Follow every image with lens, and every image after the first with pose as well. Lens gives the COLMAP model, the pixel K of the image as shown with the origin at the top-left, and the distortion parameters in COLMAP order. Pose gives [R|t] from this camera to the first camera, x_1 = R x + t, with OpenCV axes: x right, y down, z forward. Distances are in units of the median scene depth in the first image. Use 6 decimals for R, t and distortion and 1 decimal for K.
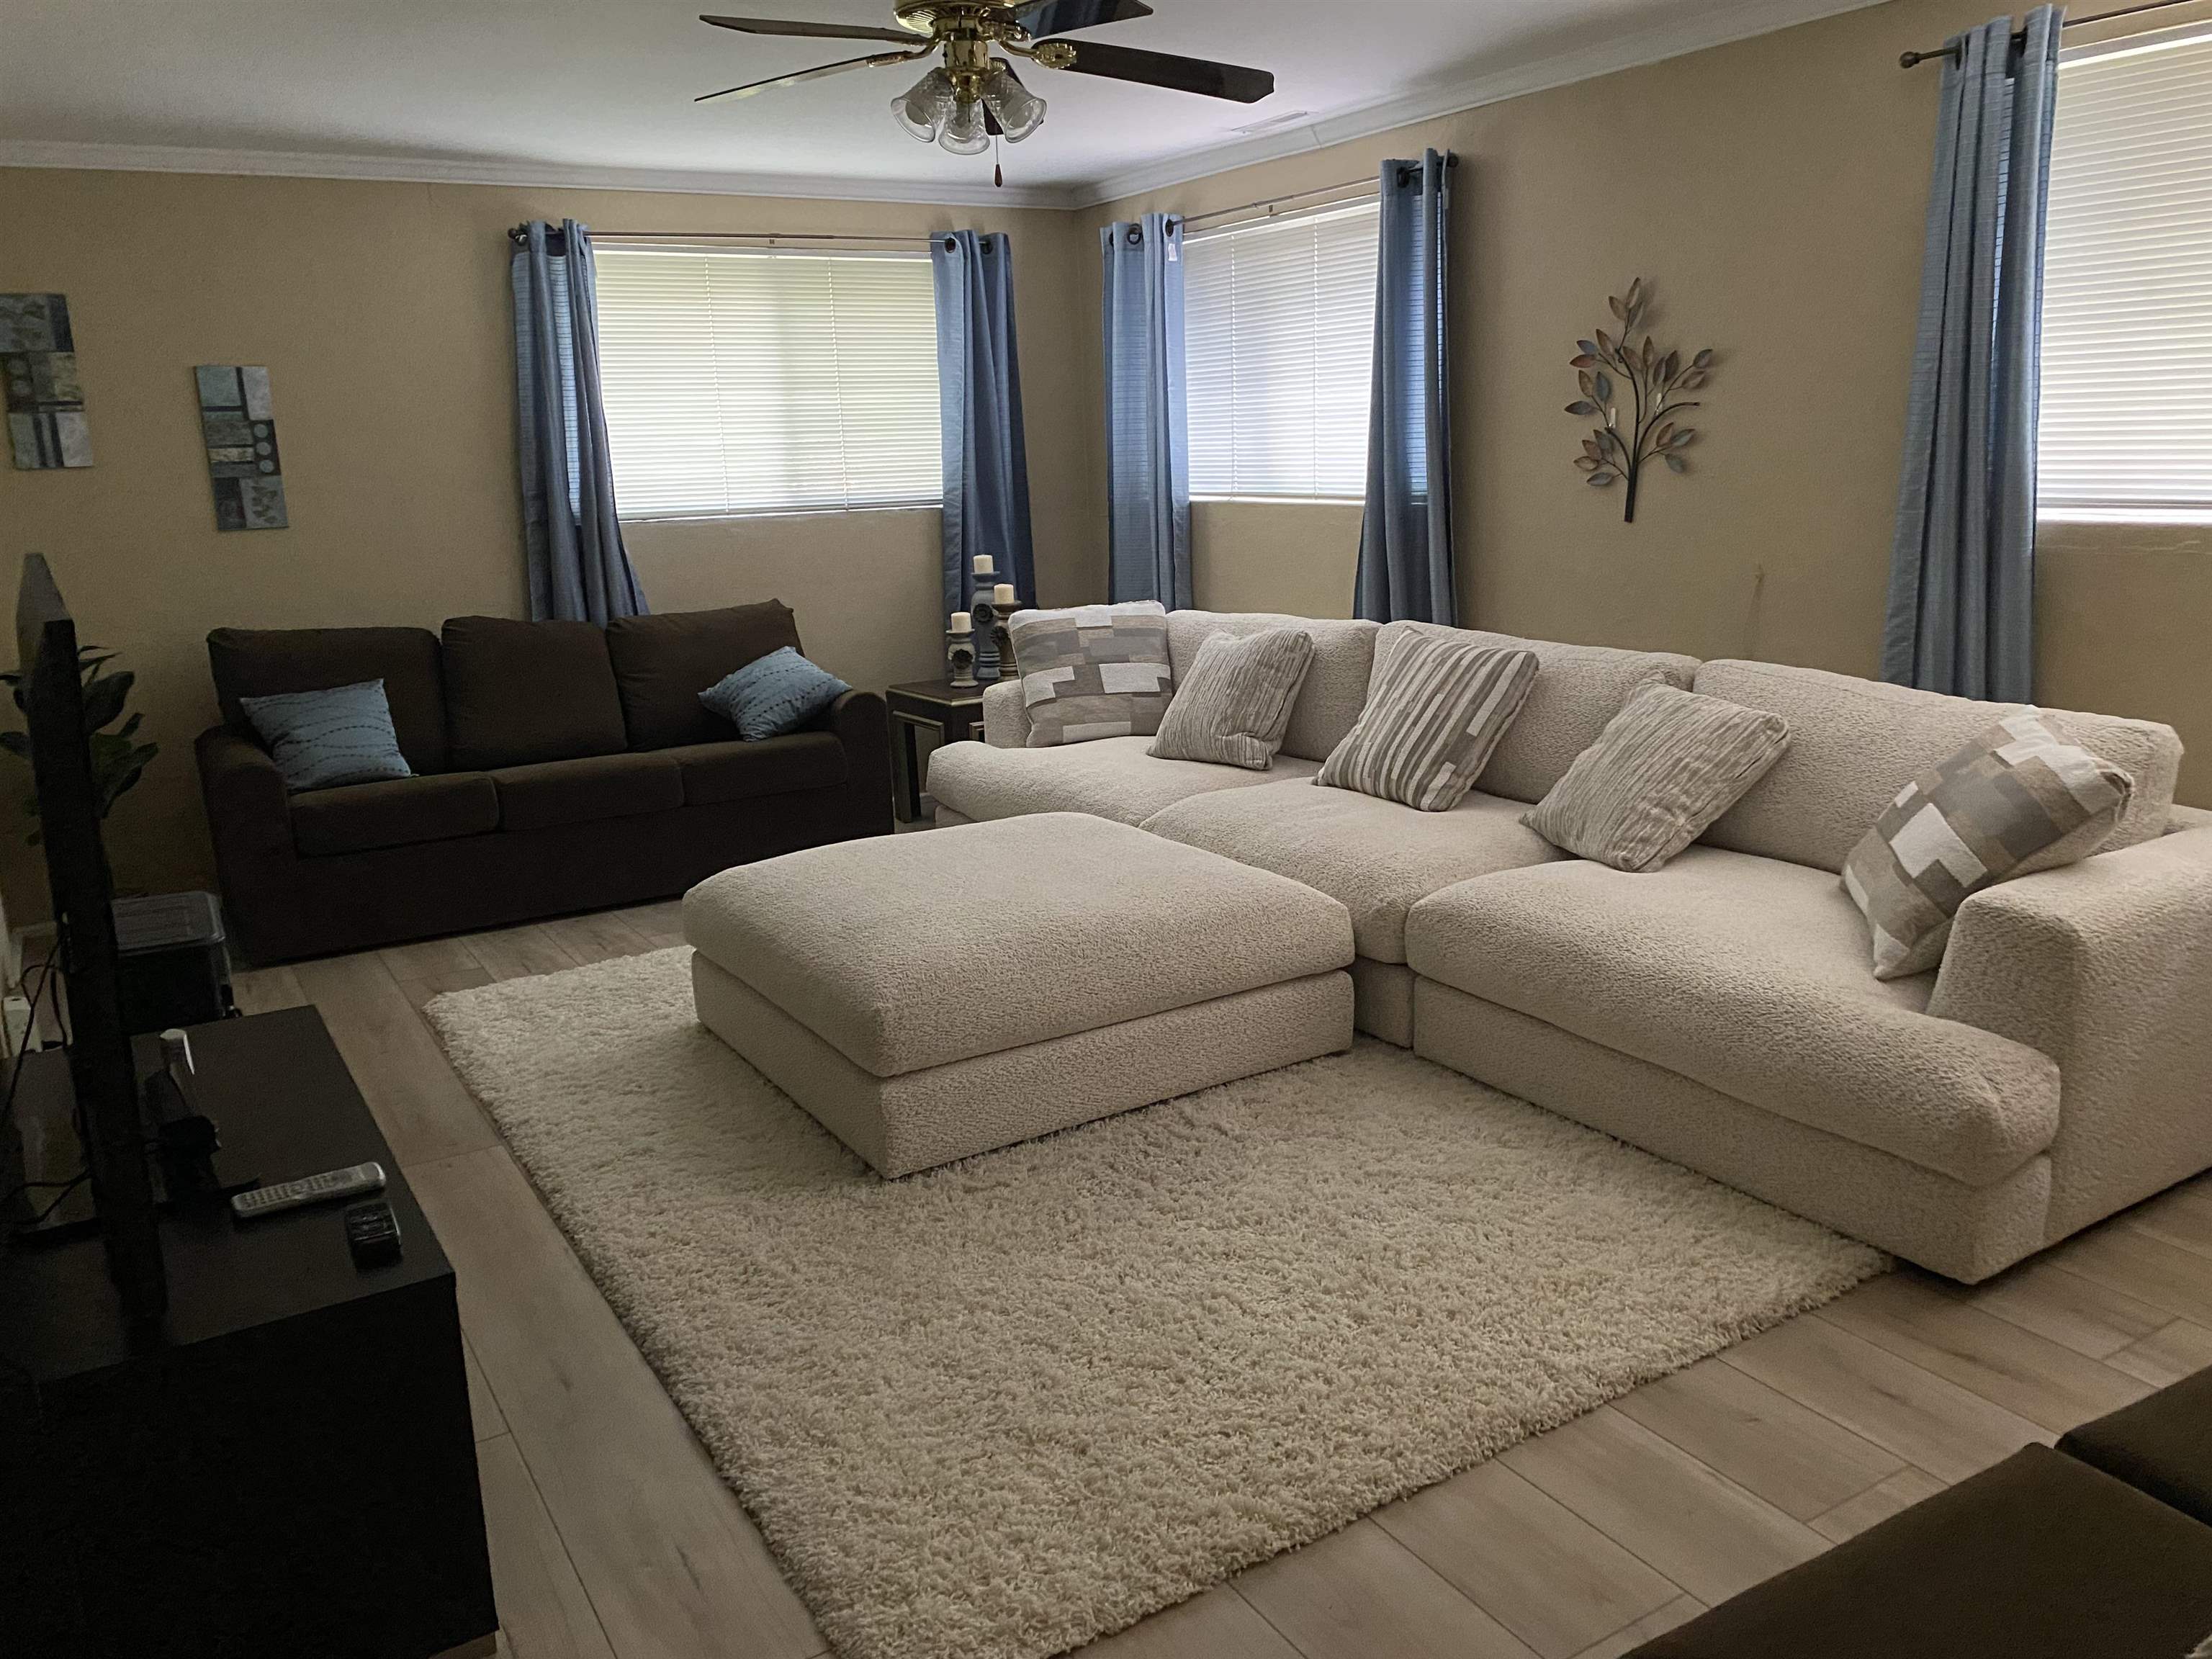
lens RADIAL K [[1680.4, 0, 1106.0], [0, 1680.4, 829.5], [0, 0, 1]] dist [0.003962, -0.005659]
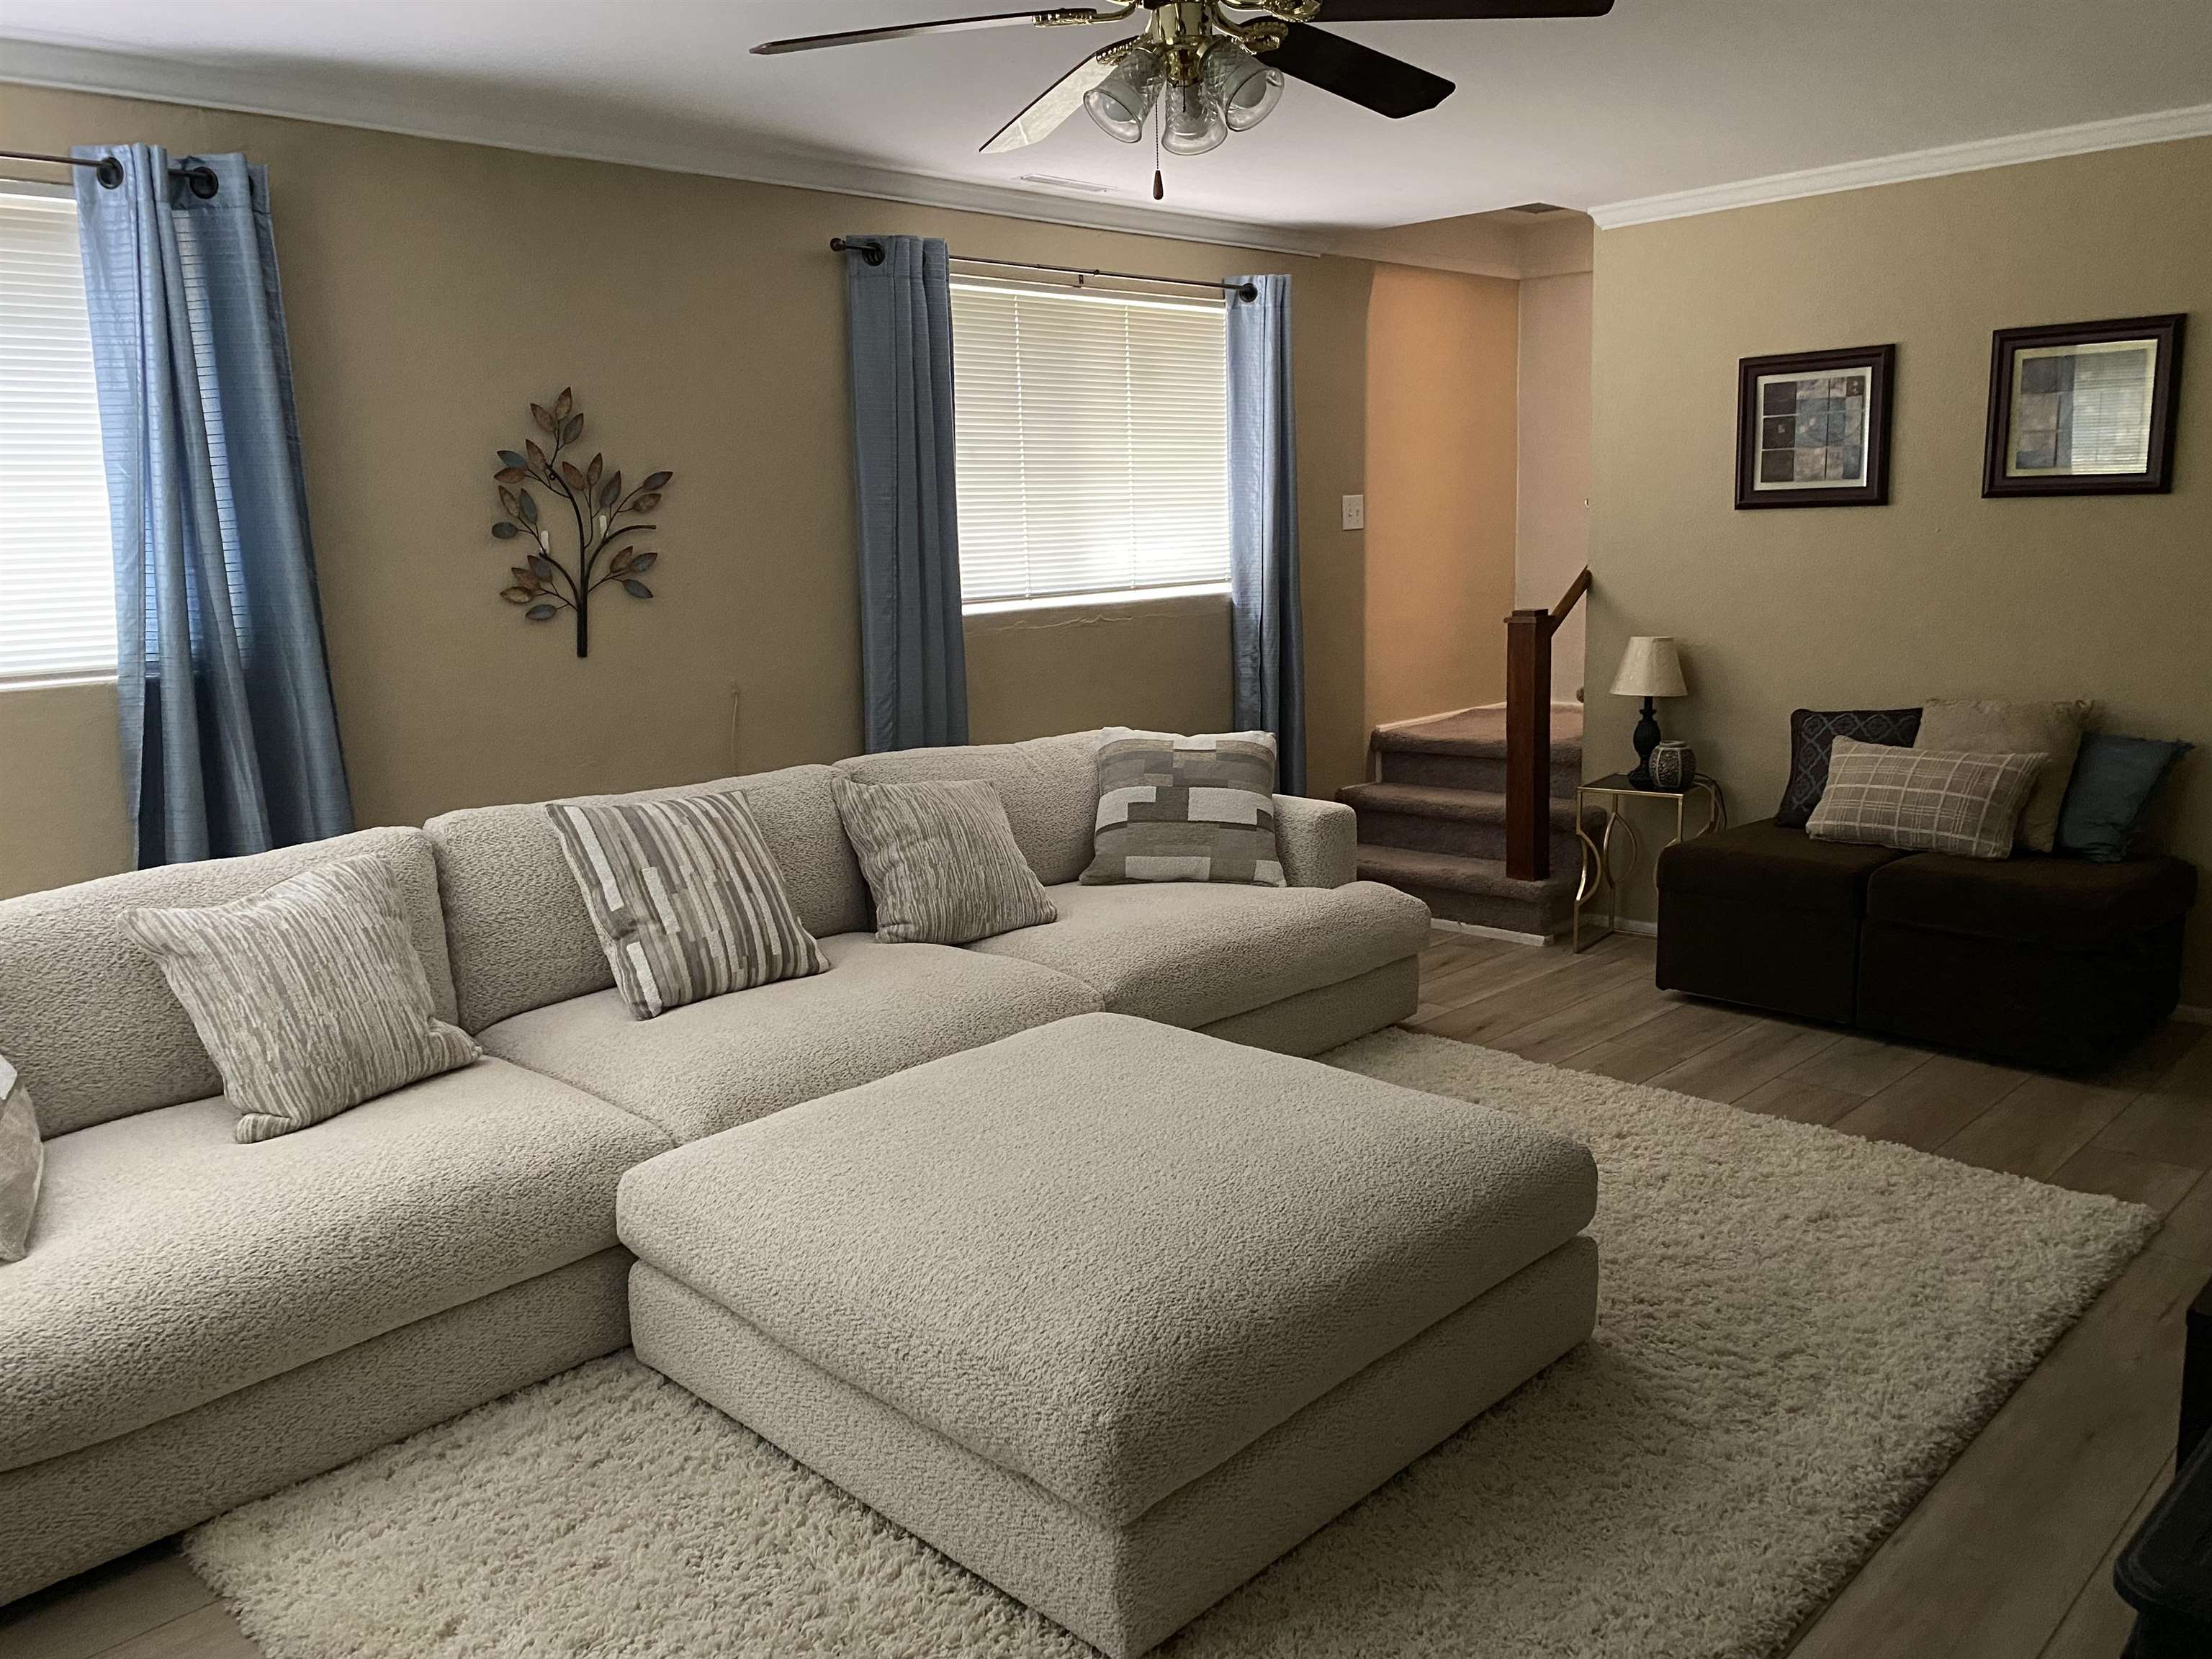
lens RADIAL K [[1680.4, 0, 1106.0], [0, 1680.4, 829.5], [0, 0, 1]] dist [0.003962, -0.005659]
pose [[-0.241423, -0.131014, 0.961535, -0.647720], [0.260612, 0.945692, 0.194290, -0.204214], [-0.934771, 0.297493, -0.194168, 0.974038]]
